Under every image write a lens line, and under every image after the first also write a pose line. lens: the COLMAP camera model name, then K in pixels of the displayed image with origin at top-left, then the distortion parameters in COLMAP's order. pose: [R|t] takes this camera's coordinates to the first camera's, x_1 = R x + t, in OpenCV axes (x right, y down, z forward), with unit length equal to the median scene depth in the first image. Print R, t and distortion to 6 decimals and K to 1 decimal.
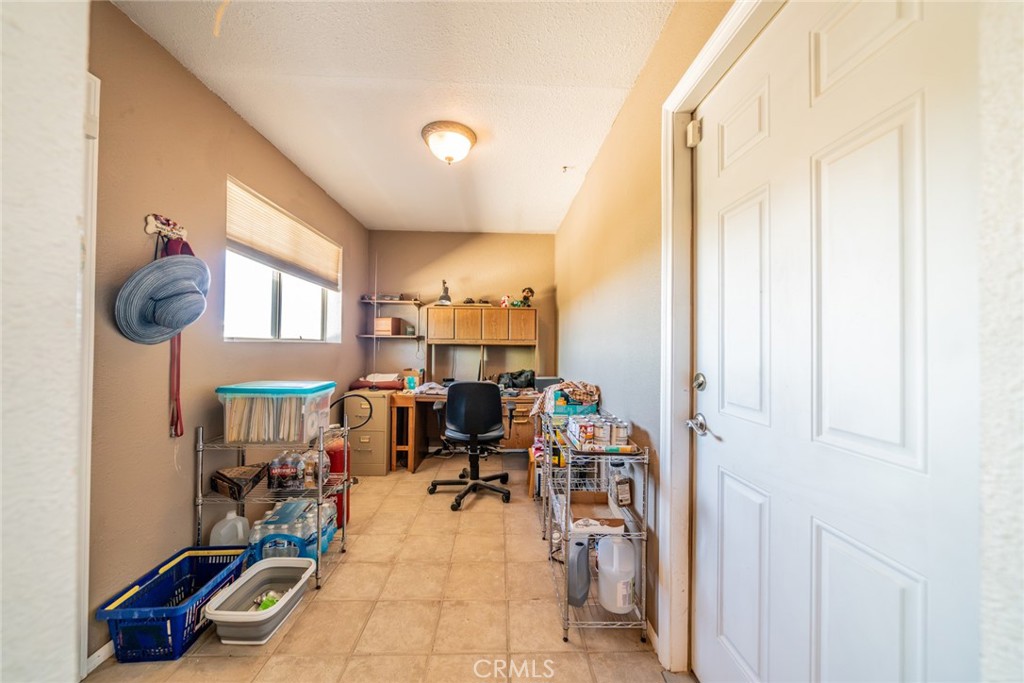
lens RADIAL K [[372.5, 0, 511.9], [0, 372.5, 339.9], [0, 0, 1]] dist [-0.007557, 0.000614]
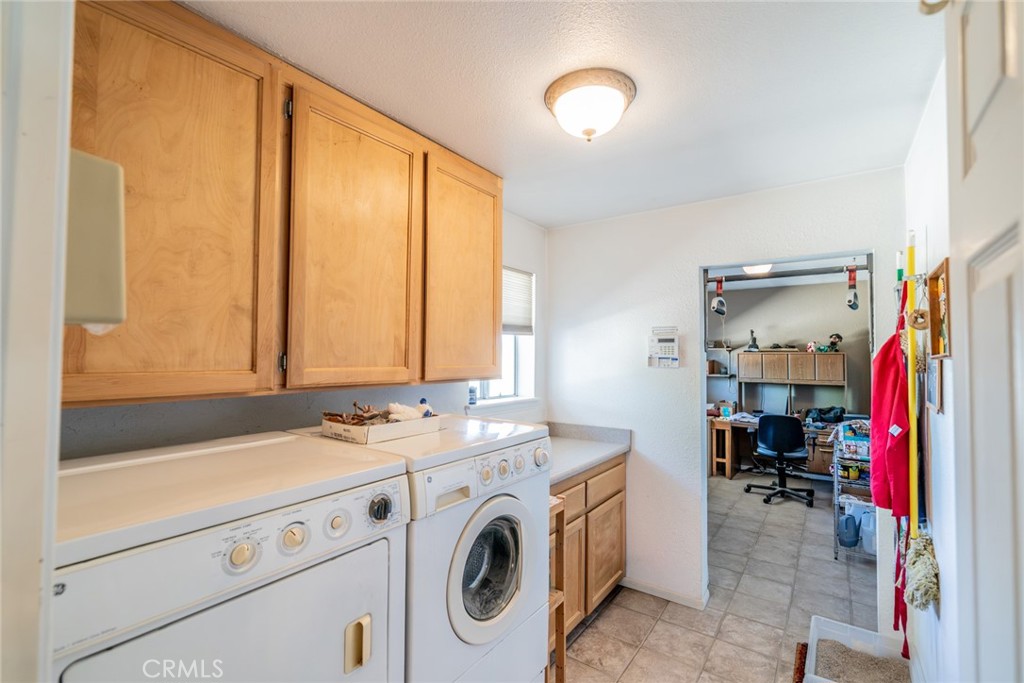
lens RADIAL K [[453.6, 0, 510.5], [0, 453.6, 344.2], [0, 0, 1]] dist [0.000943, 0.000110]
pose [[0.792628, -0.022578, -0.609287, 0.137434], [0.009995, 0.999661, -0.024041, -0.118642], [0.609623, 0.012965, 0.792585, -0.945743]]
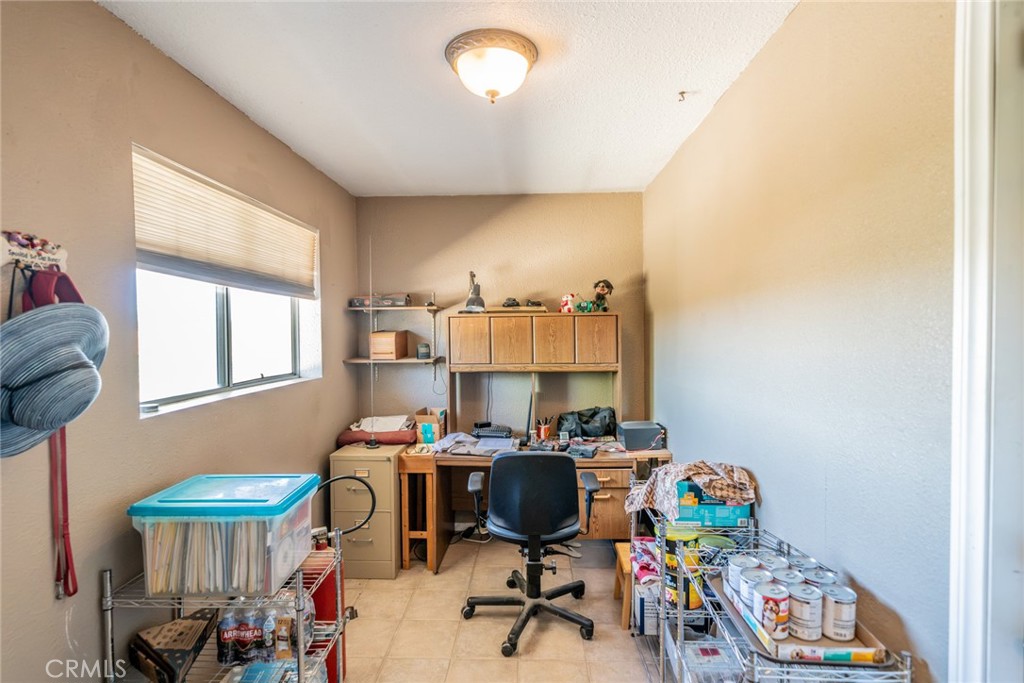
lens RADIAL K [[521.4, 0, 512.0], [0, 521.4, 341.5], [0, 0, 1]] dist [-0.000343, -0.000644]
pose [[0.997047, -0.019624, -0.074241, -0.066379], [0.022374, 0.999088, 0.036381, -0.098395], [0.073459, -0.037934, 0.996577, 0.131318]]
